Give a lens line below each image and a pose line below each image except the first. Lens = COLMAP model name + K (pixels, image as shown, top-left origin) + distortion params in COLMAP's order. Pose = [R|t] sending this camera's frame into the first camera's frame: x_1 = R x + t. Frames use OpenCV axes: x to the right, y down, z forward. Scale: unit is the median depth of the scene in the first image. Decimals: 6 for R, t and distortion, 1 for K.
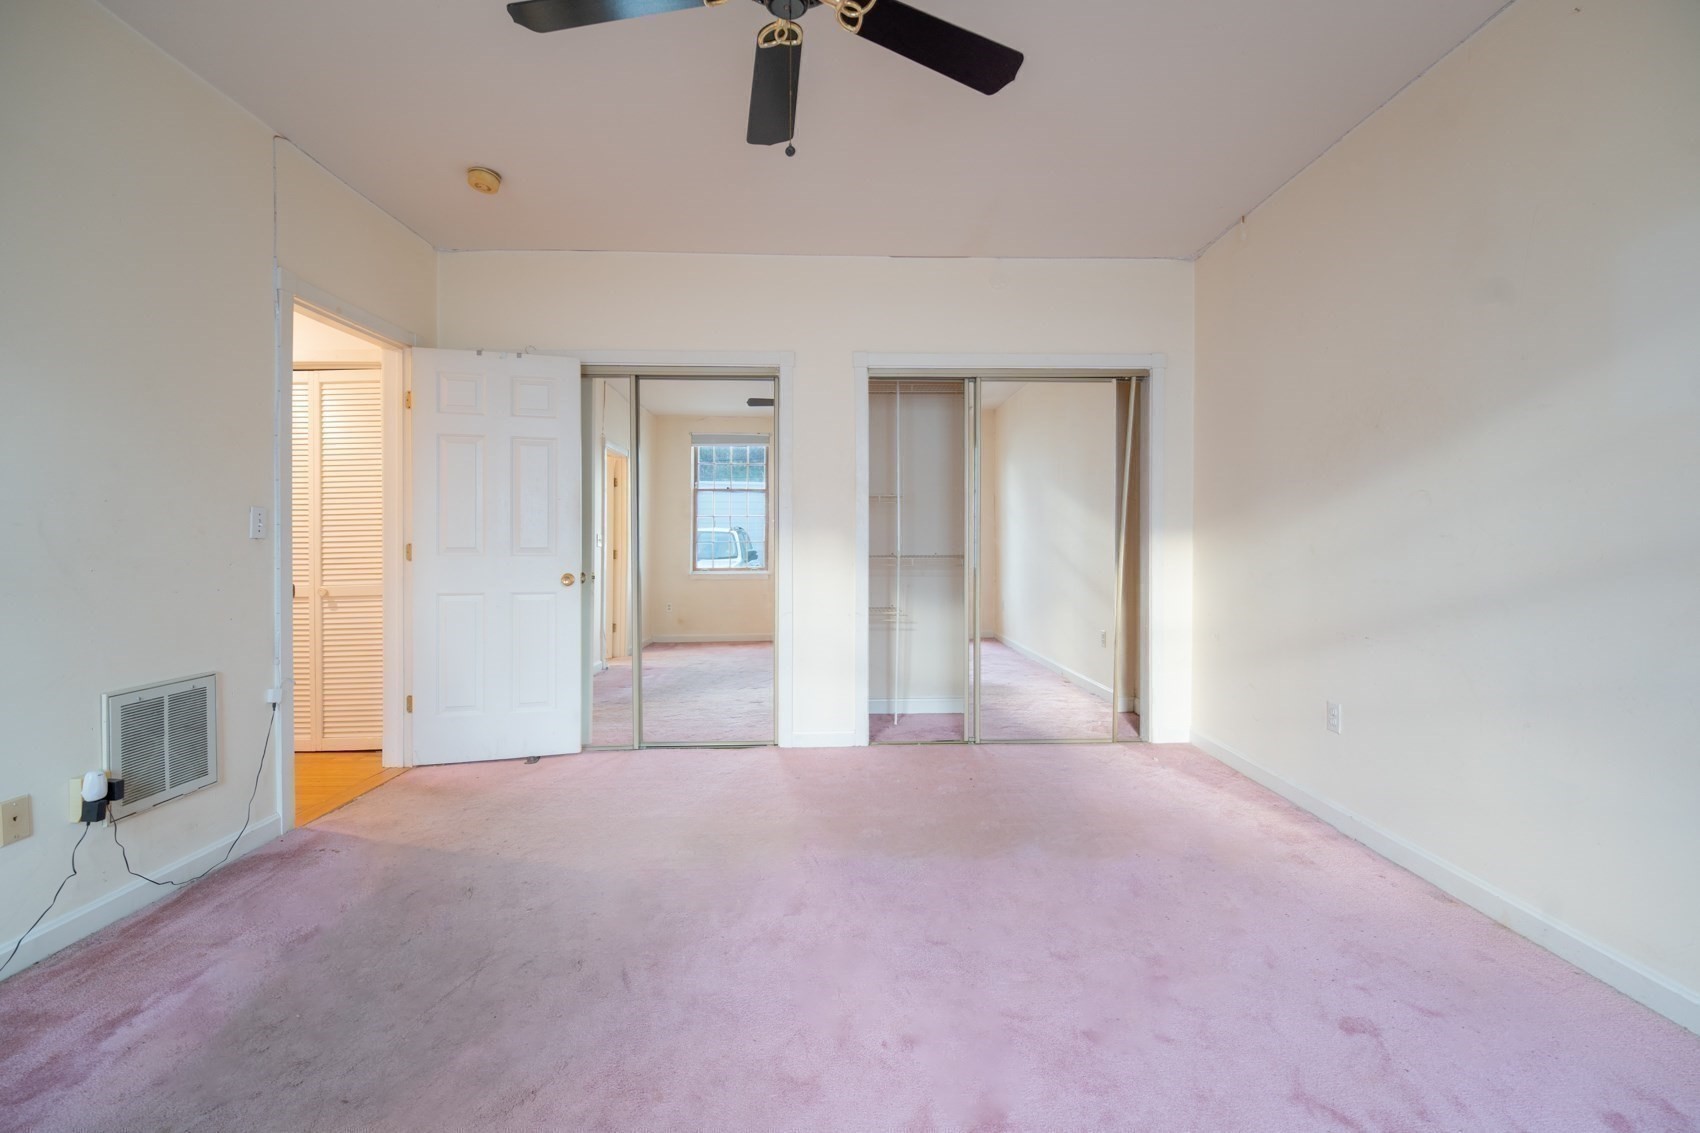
lens RADIAL K [[717.2, 0, 849.7], [0, 717.2, 541.6], [0, 0, 1]] dist [-0.000023, 0.000031]
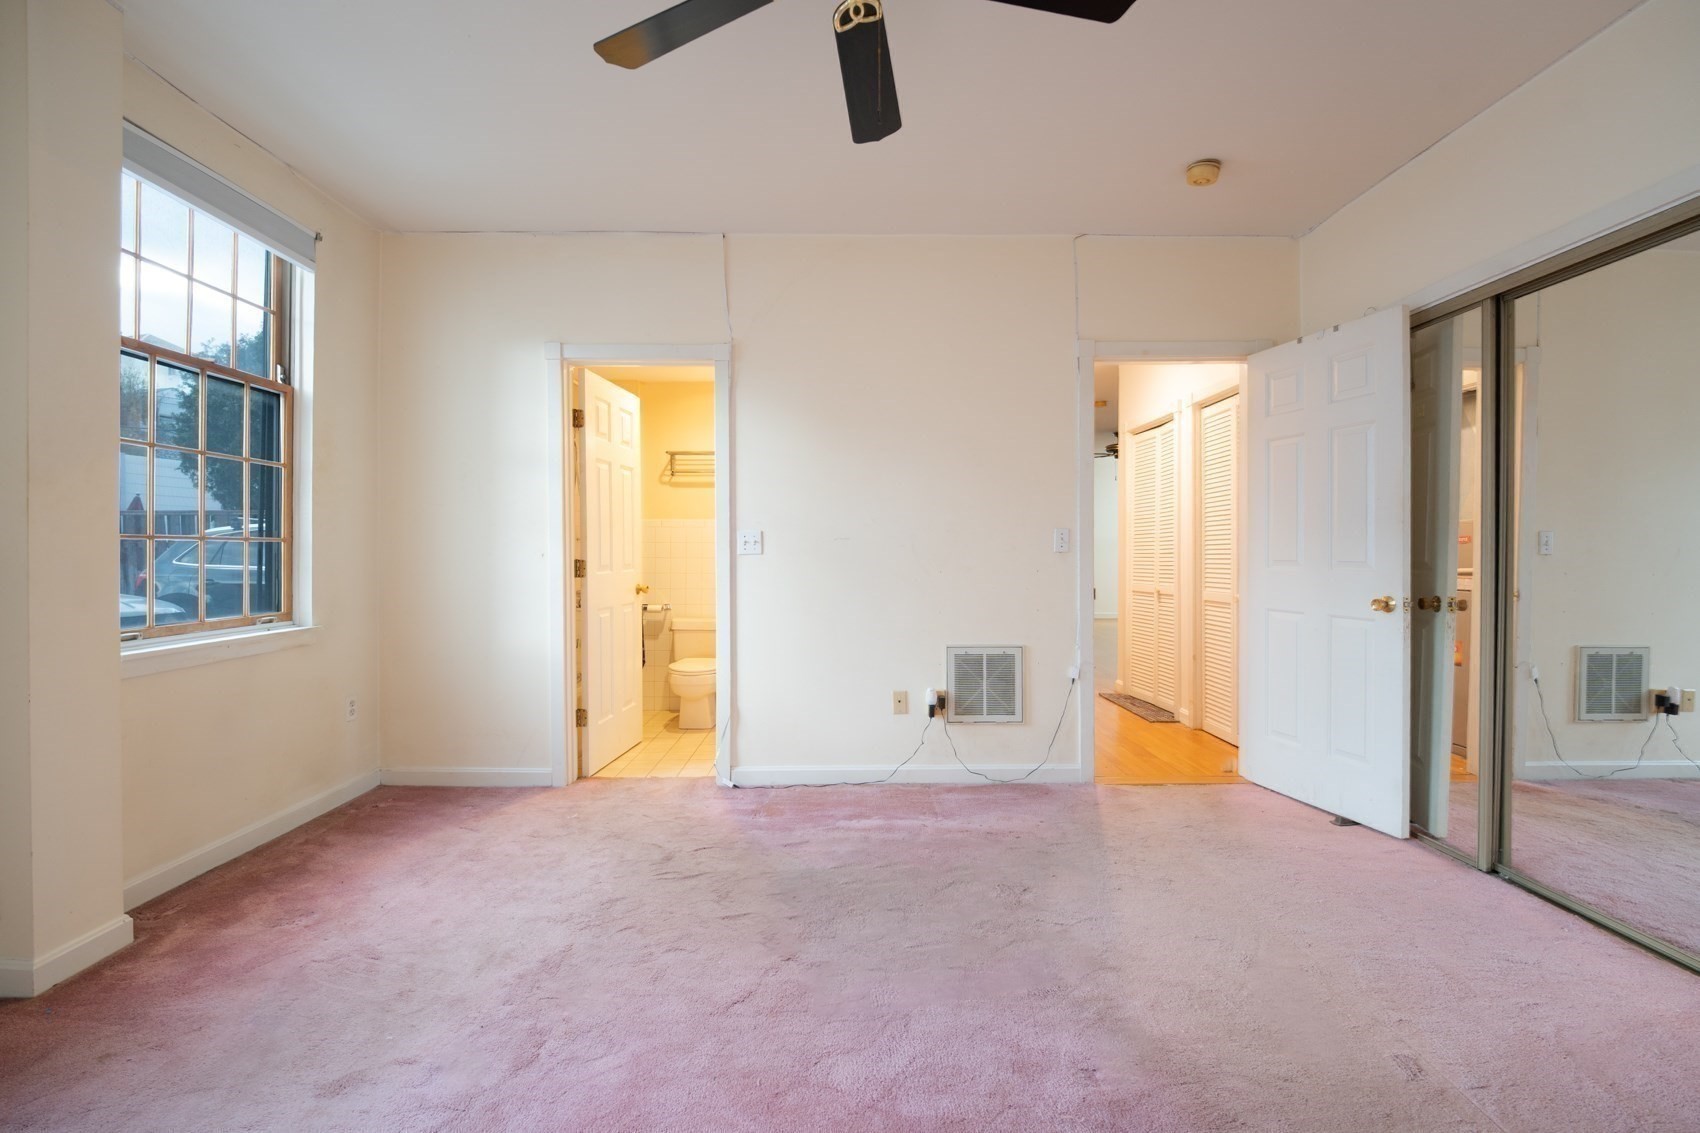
lens RADIAL K [[729.2, 0, 857.1], [0, 729.2, 555.8], [0, 0, 1]] dist [0.000408, -0.000744]
pose [[0.019716, 0.009807, -0.999758, 0.534767], [0.000309, 0.999952, 0.009815, -0.009571], [0.999806, -0.000503, 0.019712, 0.620693]]
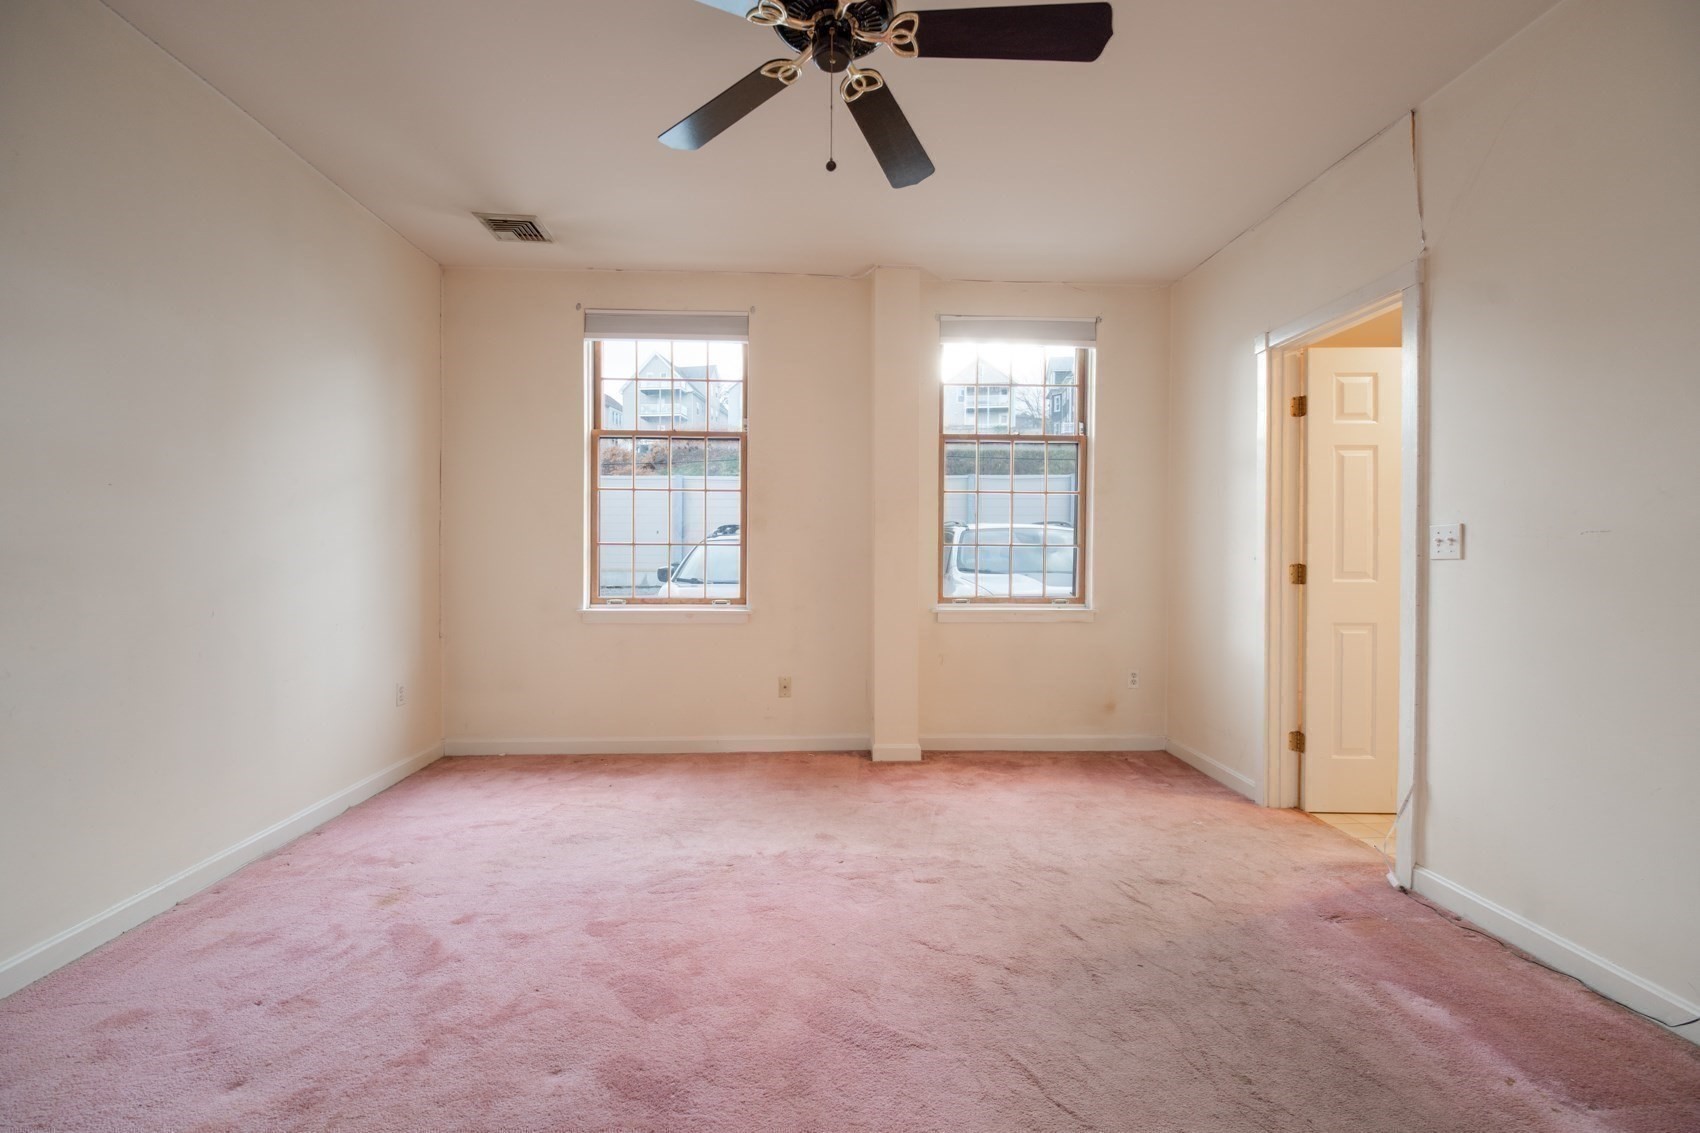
lens RADIAL K [[729.2, 0, 857.1], [0, 729.2, 555.8], [0, 0, 1]] dist [0.000408, -0.000744]
pose [[-0.998629, -0.001266, -0.052334, -0.032453], [-0.001315, 0.999999, 0.000910, -0.003066], [0.052332, 0.000978, -0.998629, 1.300210]]
